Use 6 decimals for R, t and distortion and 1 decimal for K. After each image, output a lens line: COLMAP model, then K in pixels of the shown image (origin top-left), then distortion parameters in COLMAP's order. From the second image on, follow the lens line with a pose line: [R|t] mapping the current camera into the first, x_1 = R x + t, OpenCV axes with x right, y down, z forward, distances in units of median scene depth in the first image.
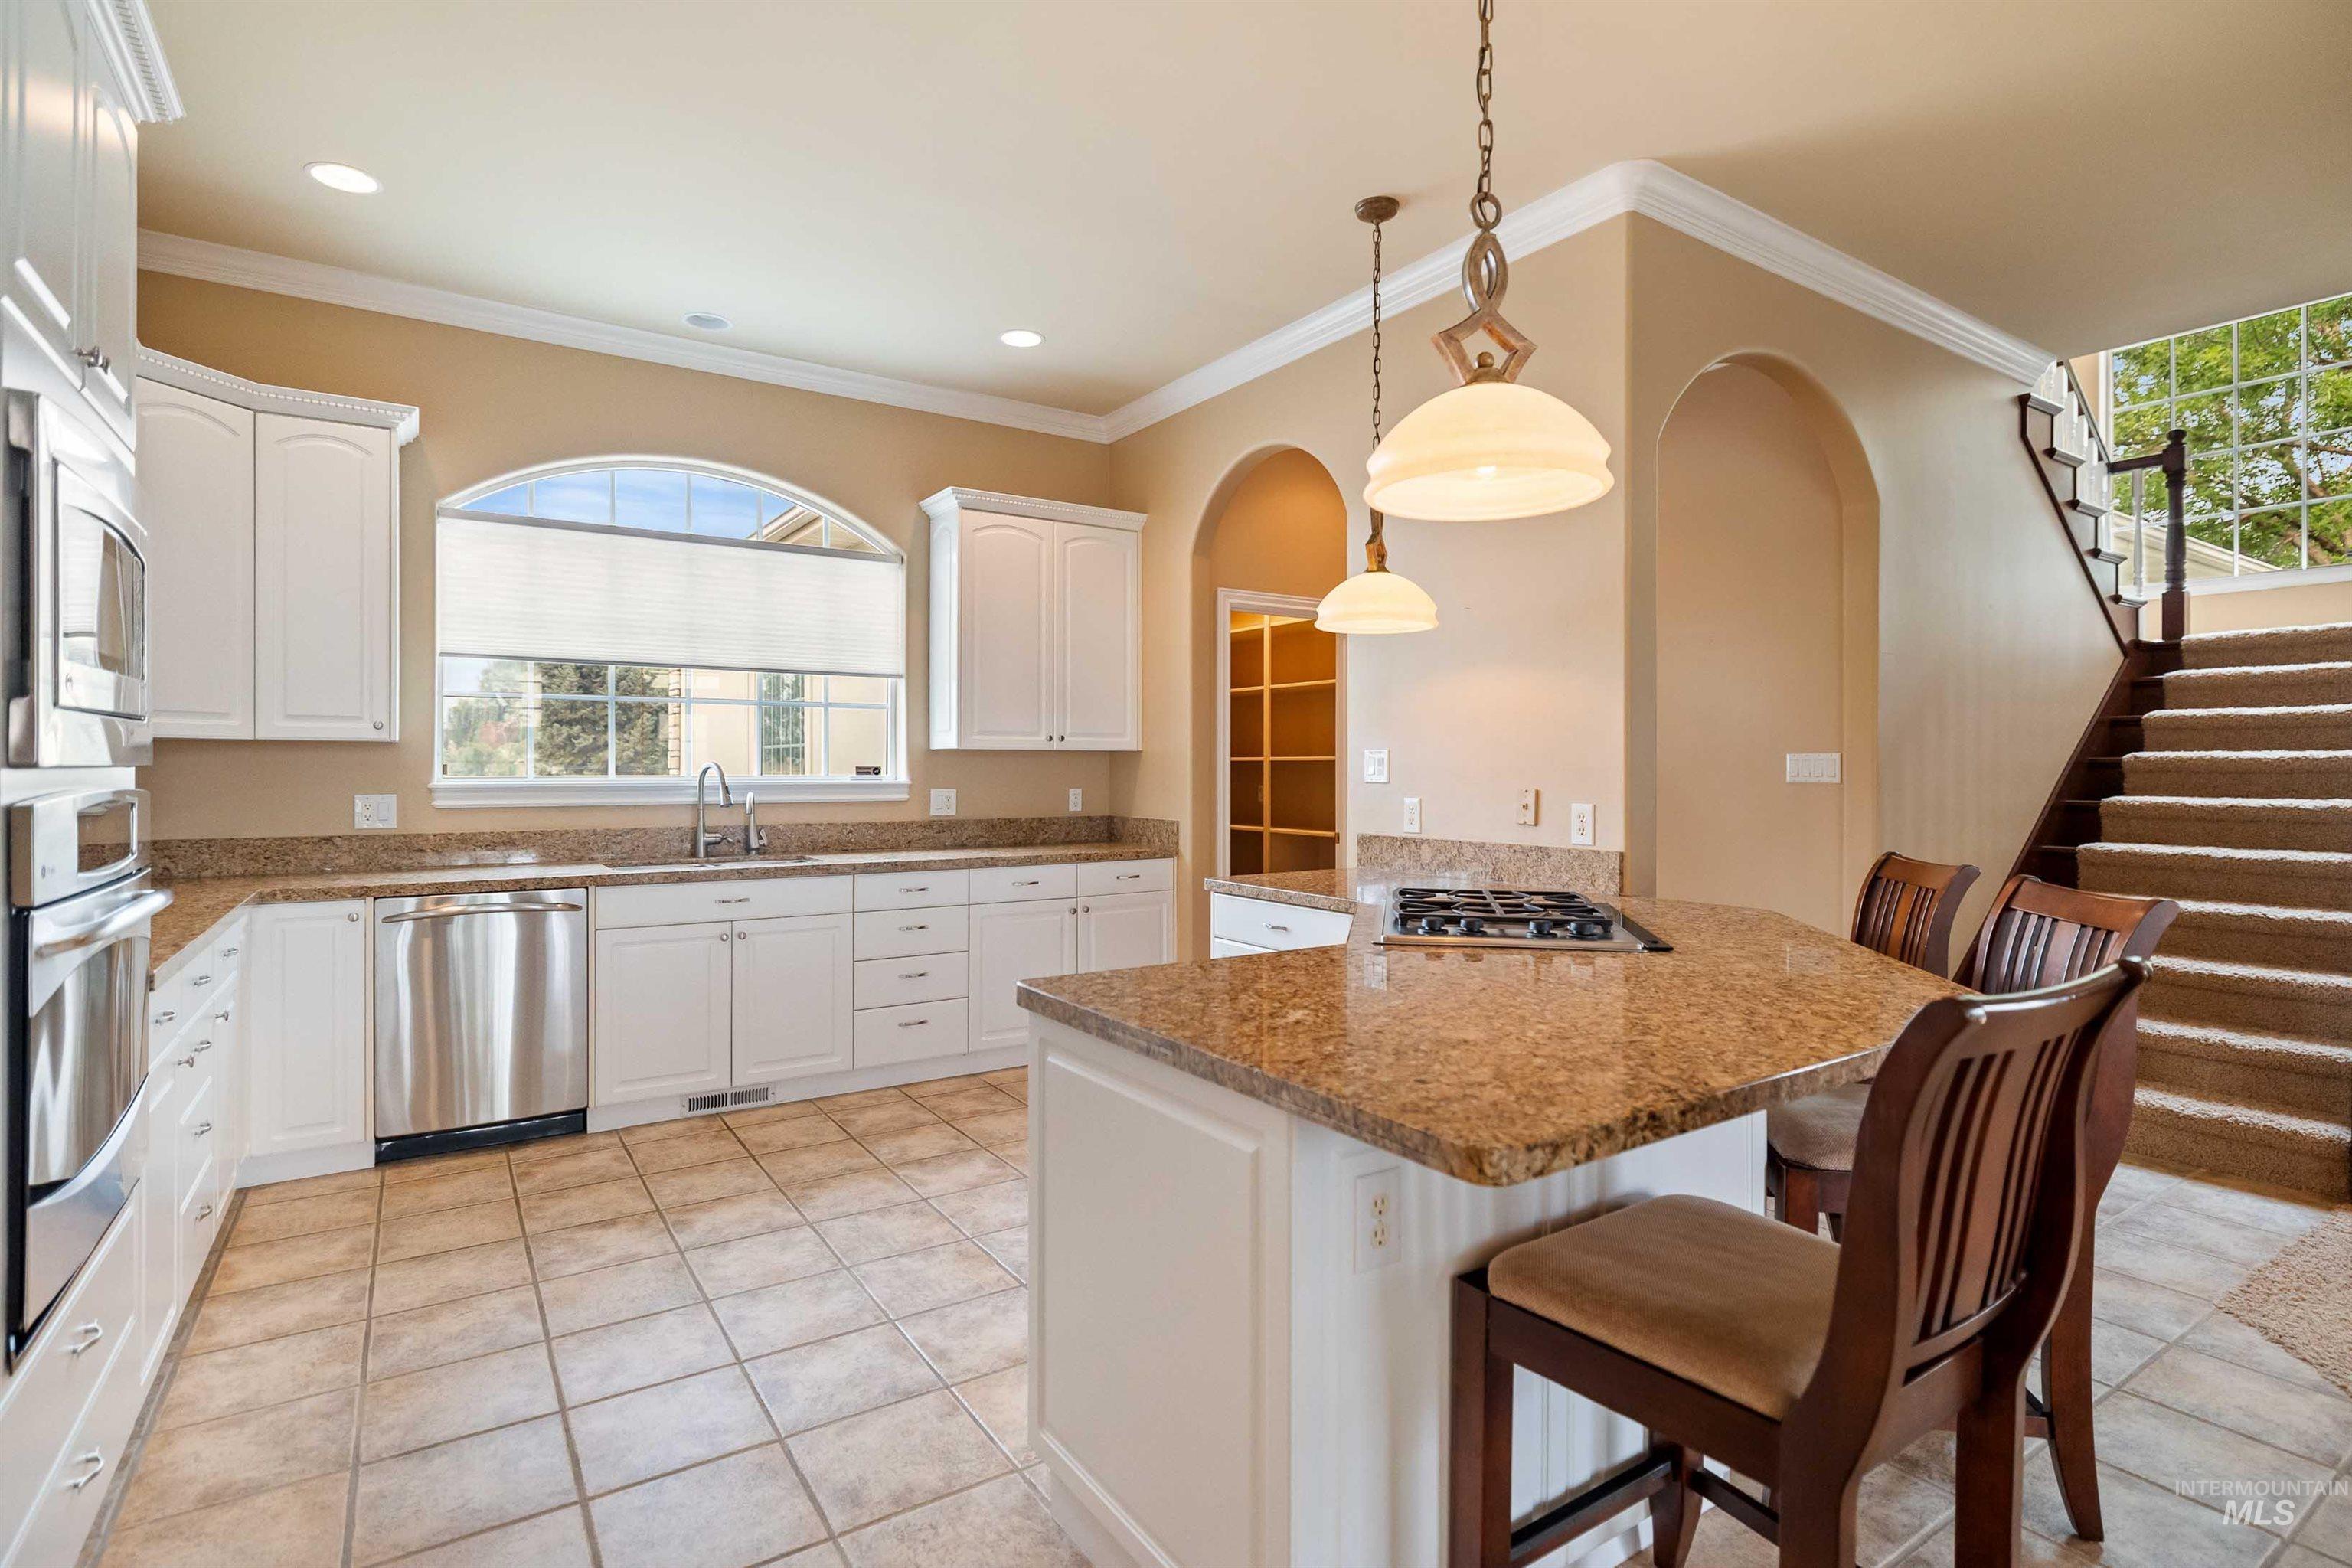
lens RADIAL K [[1126.0, 0, 1164.4], [0, 1126.0, 783.2], [0, 0, 1]] dist [-0.003156, 0.000376]
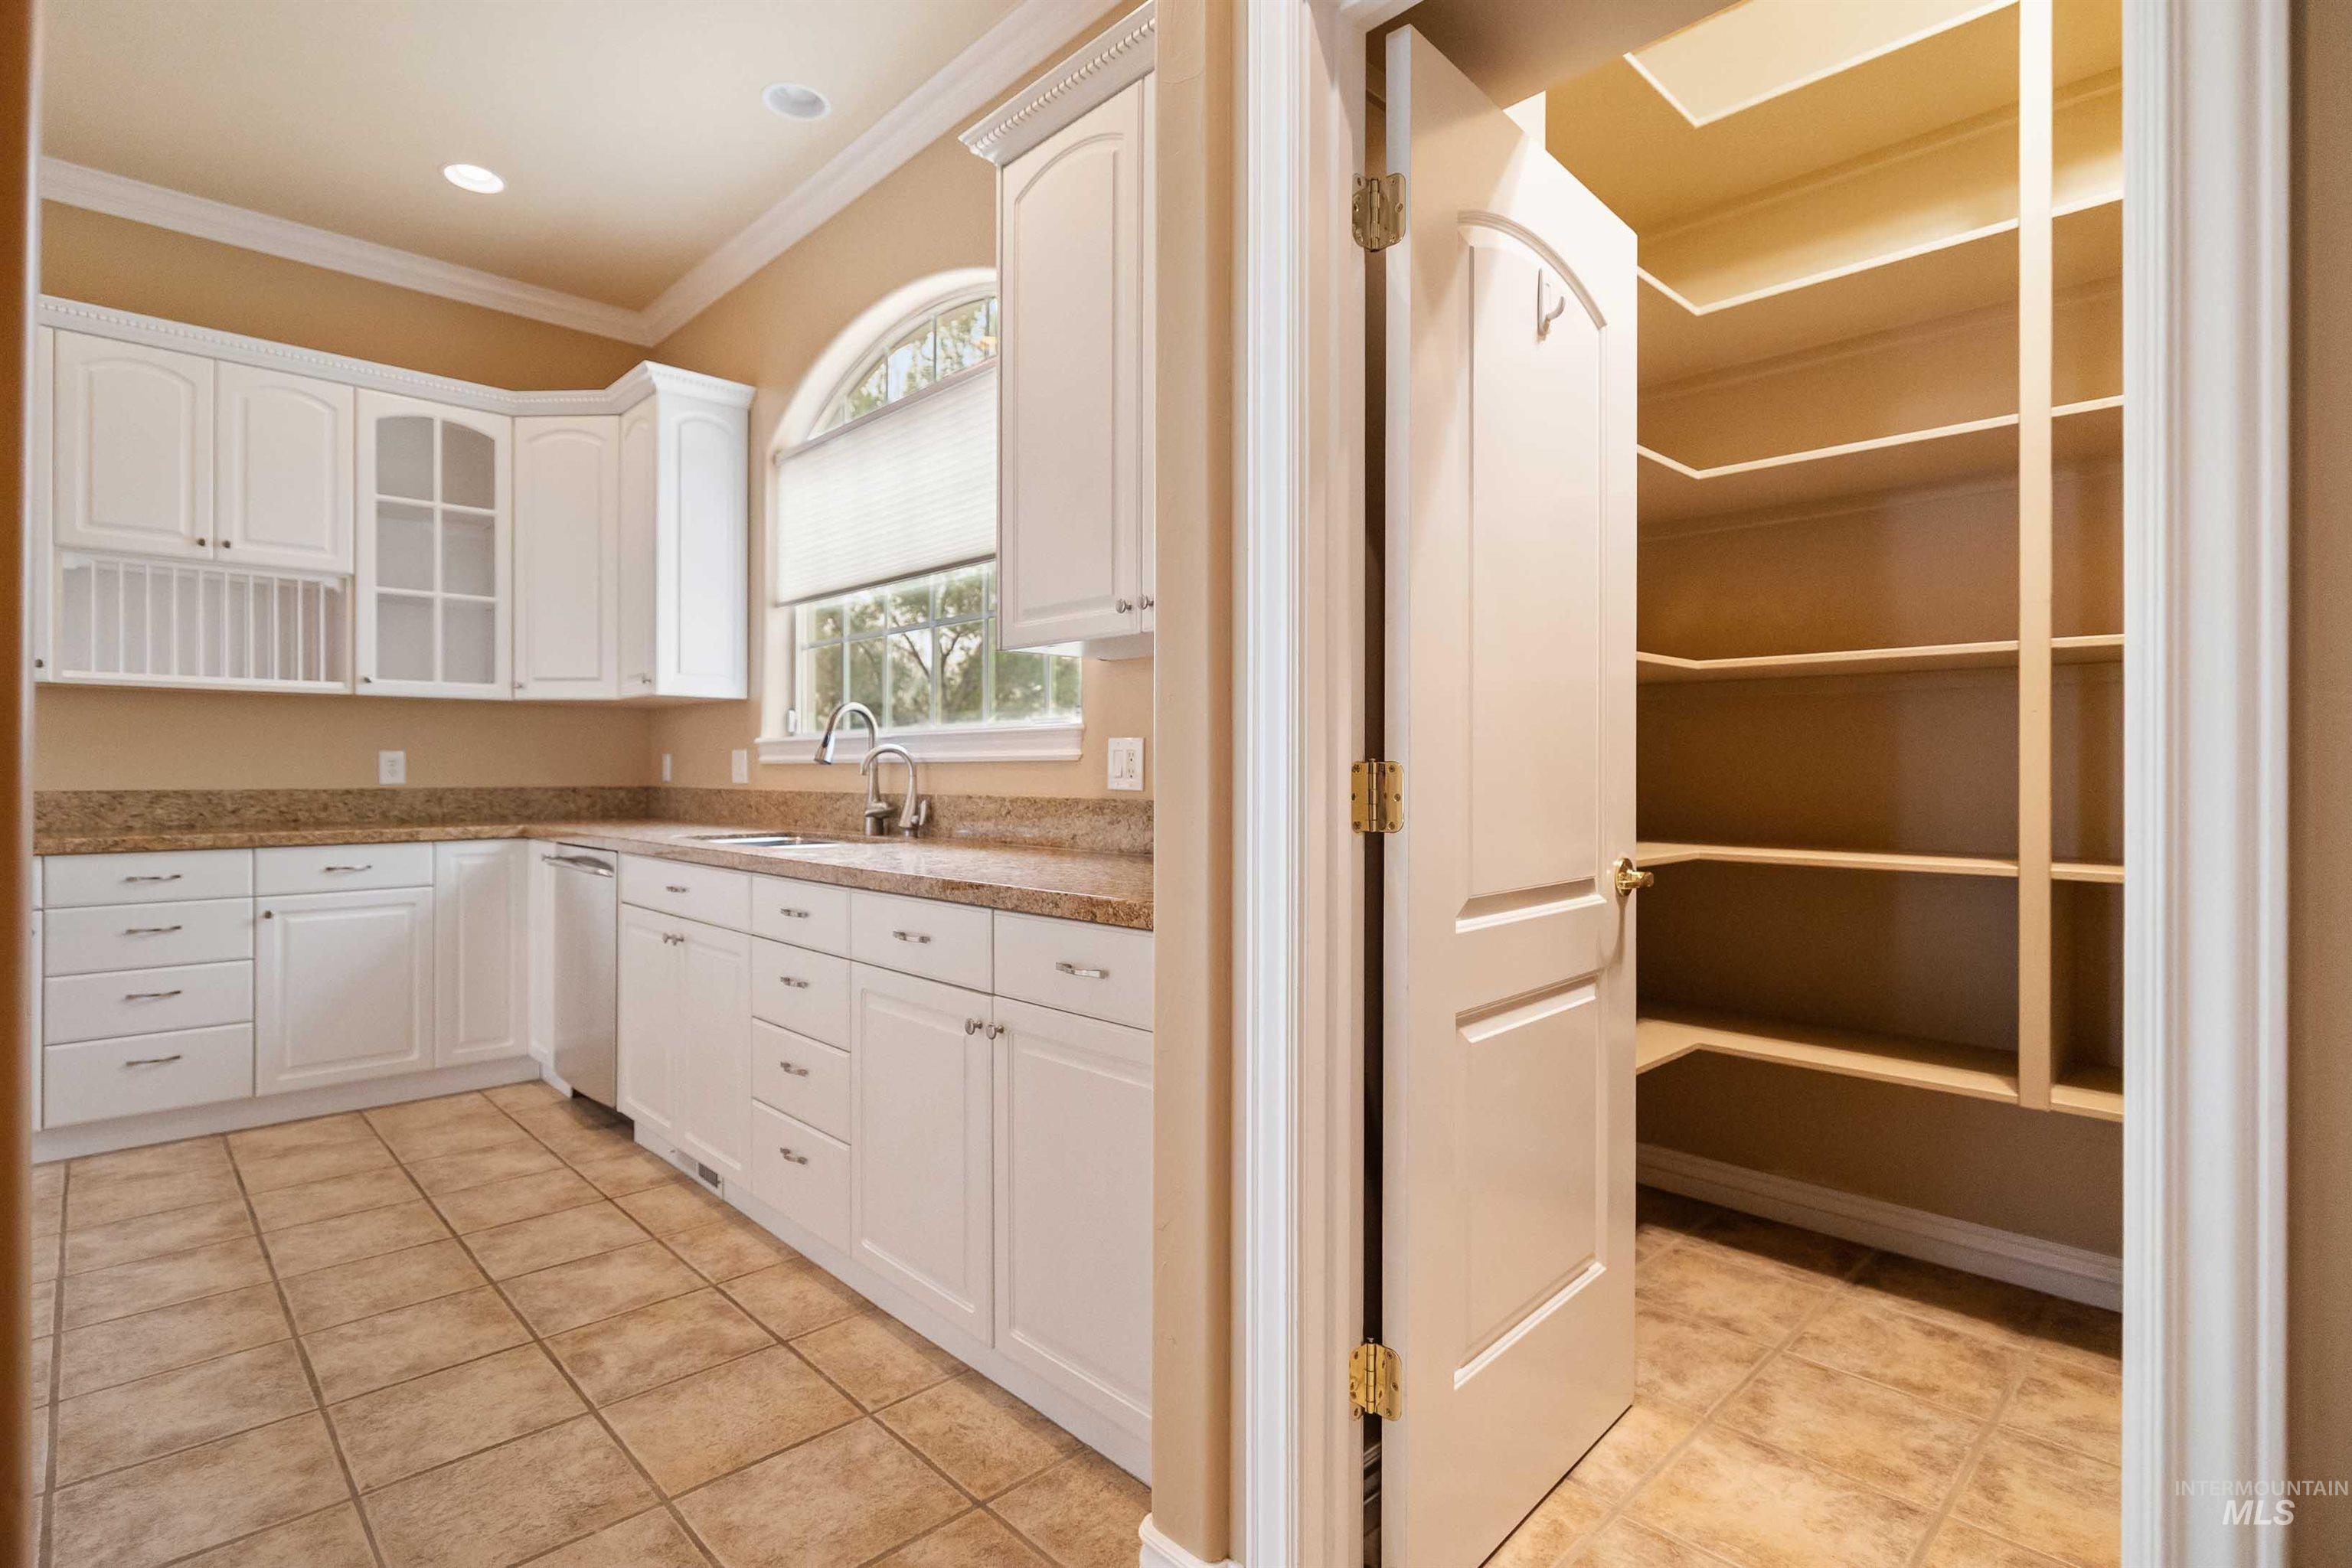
lens RADIAL K [[1126.0, 0, 1172.3], [0, 1126.0, 779.8], [0, 0, 1]] dist [-0.003156, 0.000376]
pose [[0.186713, 0.009489, -0.982369, 0.399165], [-0.006349, 0.999944, 0.008452, 0.026087], [0.982394, 0.004659, 0.186763, 1.226888]]
